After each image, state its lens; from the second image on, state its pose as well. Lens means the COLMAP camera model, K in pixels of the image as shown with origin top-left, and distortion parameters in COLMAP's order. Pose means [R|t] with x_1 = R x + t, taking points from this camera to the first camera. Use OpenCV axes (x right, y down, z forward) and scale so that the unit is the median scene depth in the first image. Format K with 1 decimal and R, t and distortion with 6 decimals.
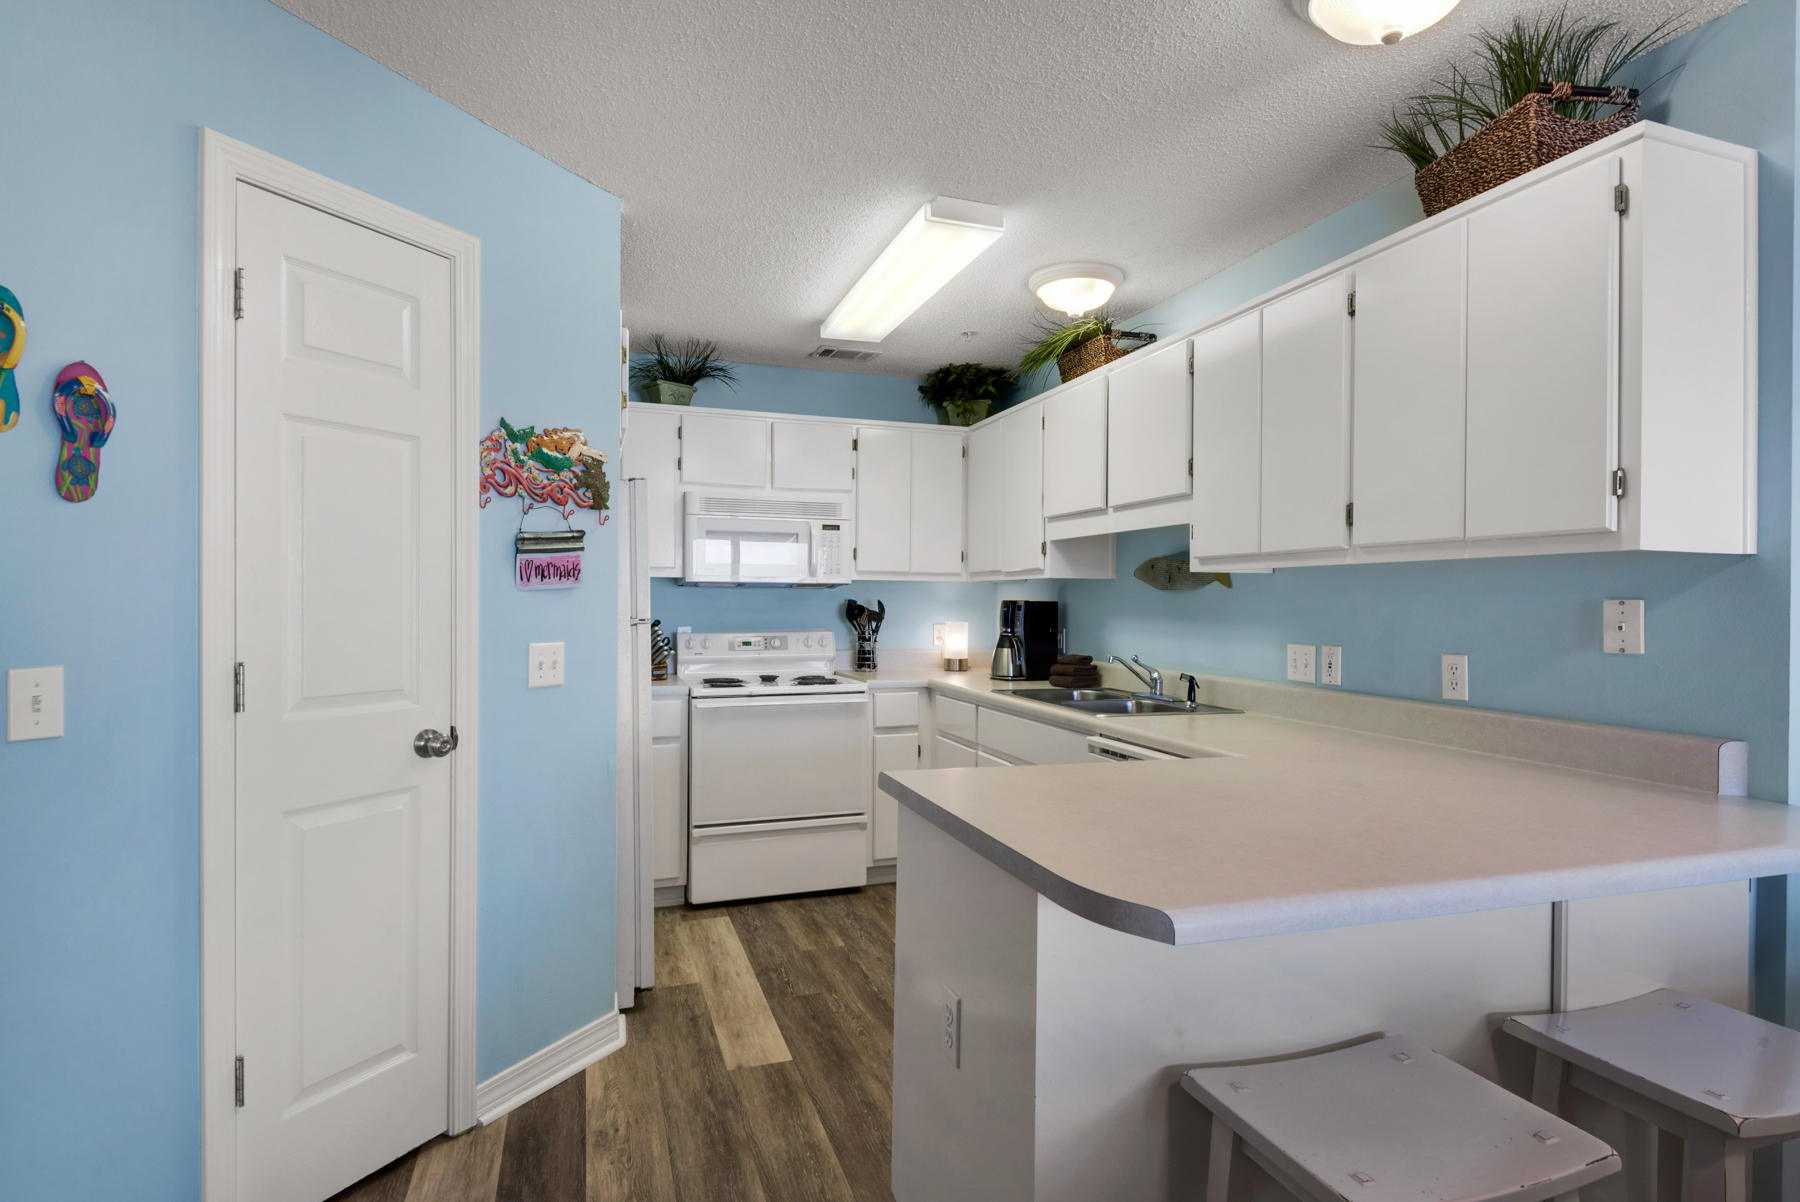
lens RADIAL K [[913.5, 0, 919.9], [0, 913.5, 601.7], [0, 0, 1]] dist [0.000781, -0.000400]
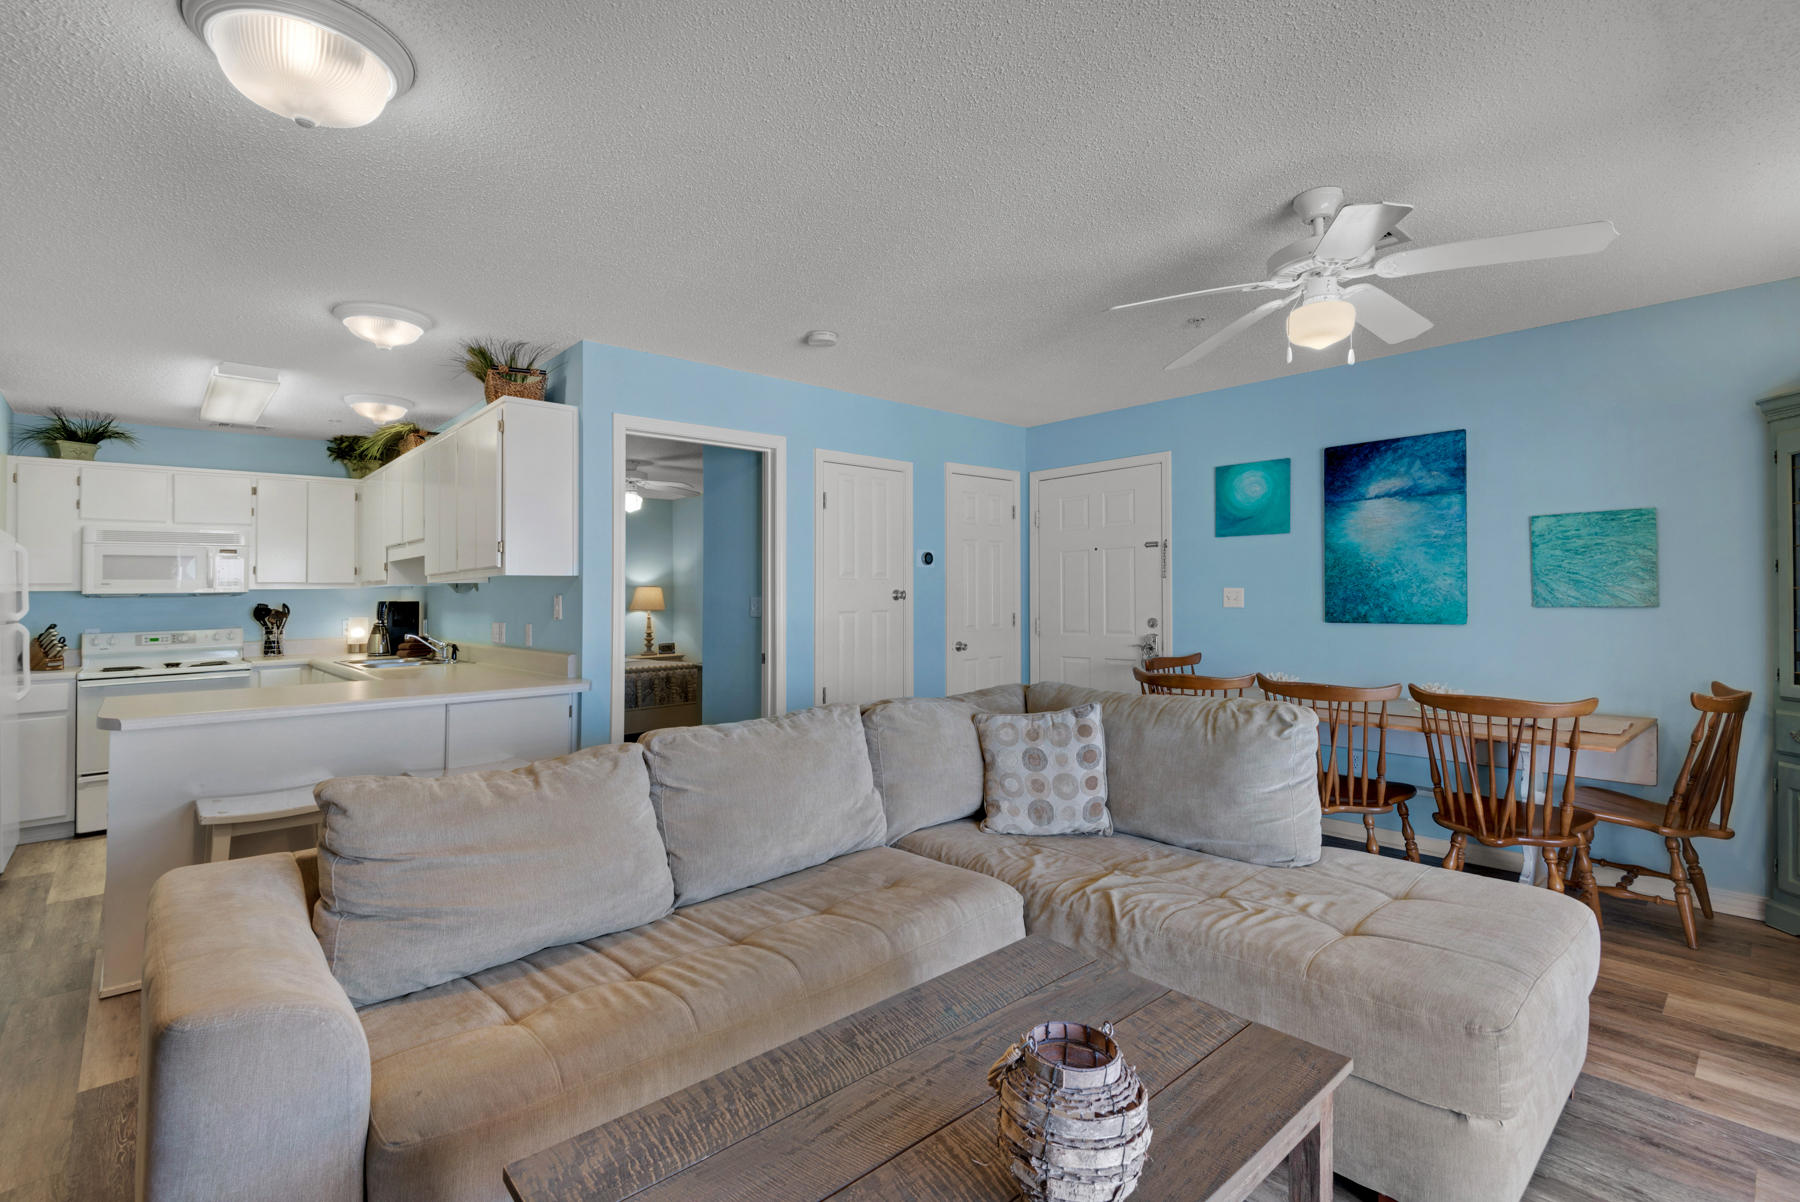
lens RADIAL K [[834.1, 0, 899.1], [0, 834.1, 566.7], [0, 0, 1]] dist [0.018985, -0.000197]
pose [[0.926687, -0.012342, 0.375632, 0.376378], [0.025895, 0.999182, -0.031051, 0.007140], [-0.374942, 0.038502, 0.926249, -0.579948]]
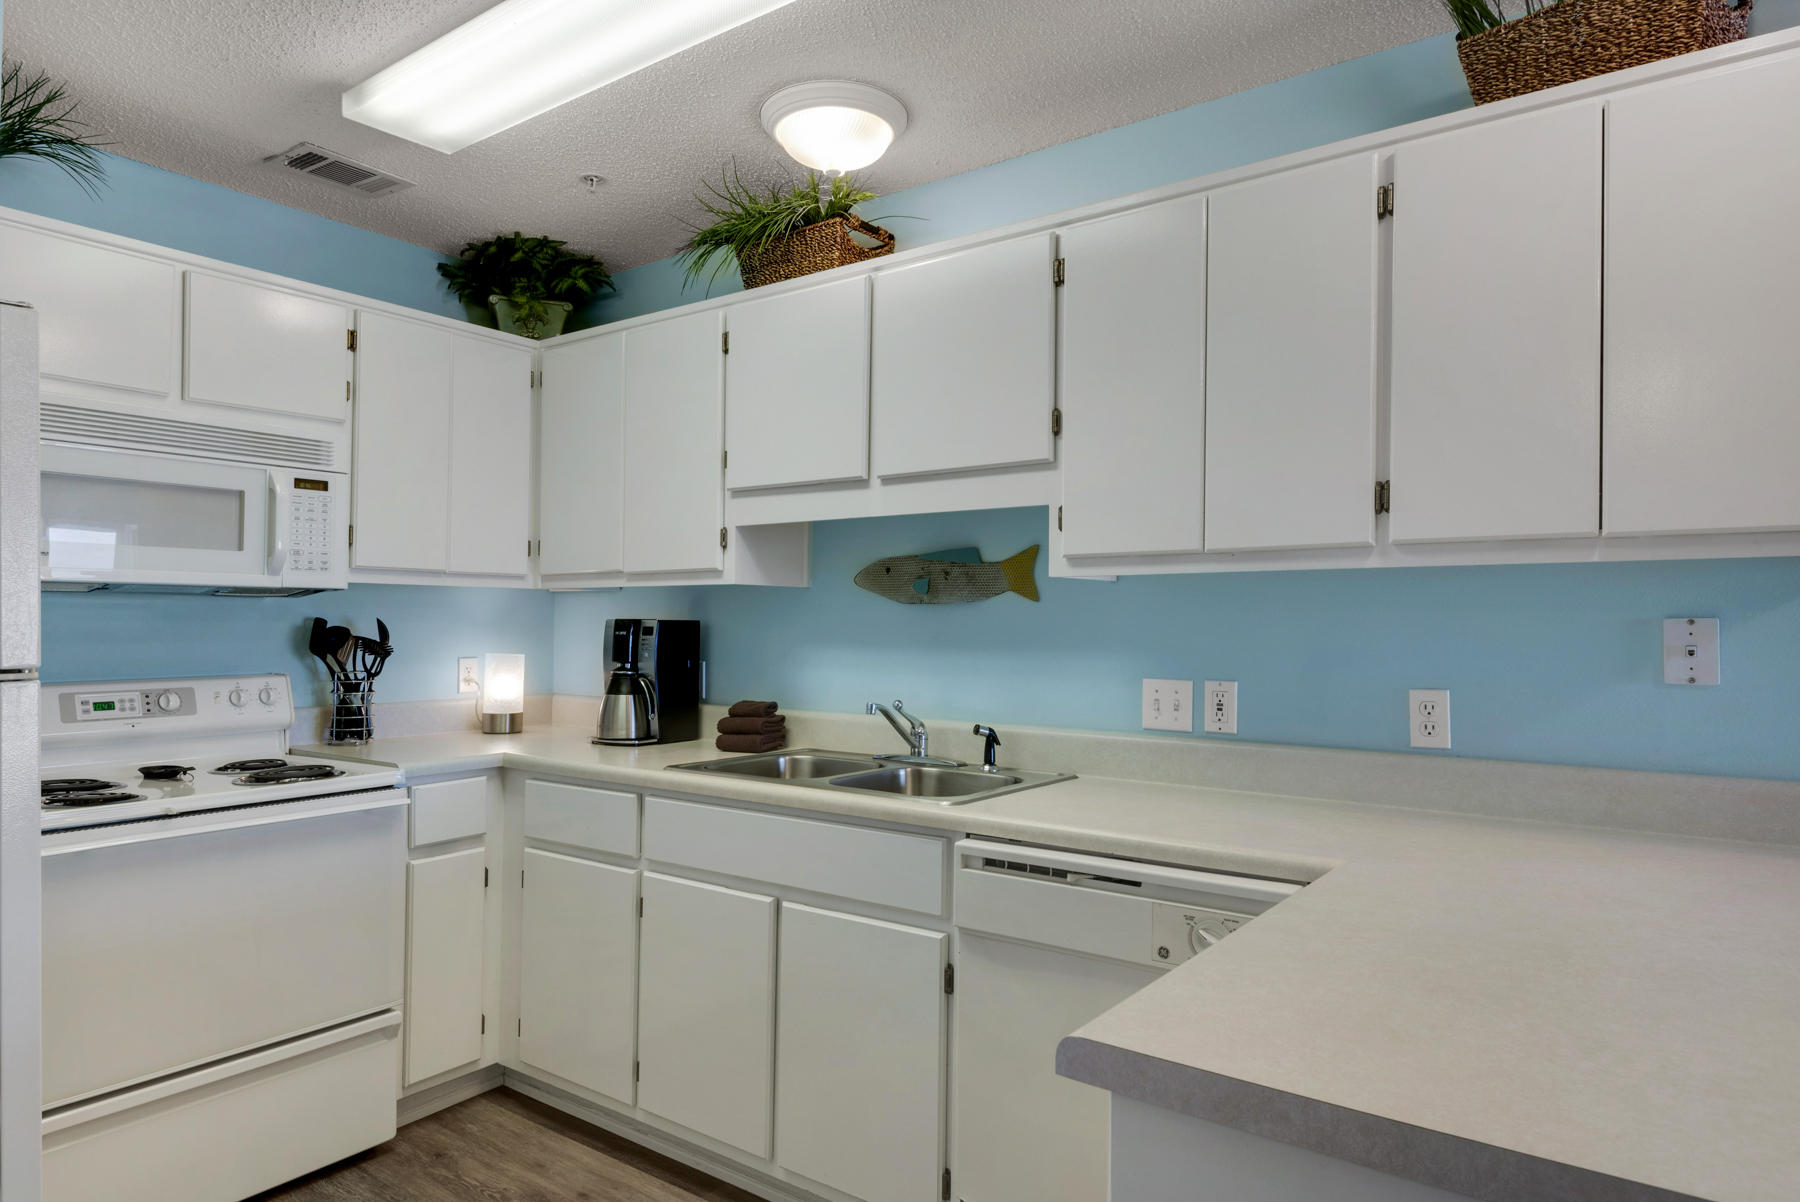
lens RADIAL K [[1065.9, 0, 881.8], [0, 1065.9, 608.4], [0, 0, 1]] dist [0.031843, -0.031065]
pose [[0.831828, 0.004619, 0.555014, -0.173991], [0.001525, 0.999943, -0.010607, -0.000739], [-0.555031, 0.009670, 0.831774, 0.292188]]
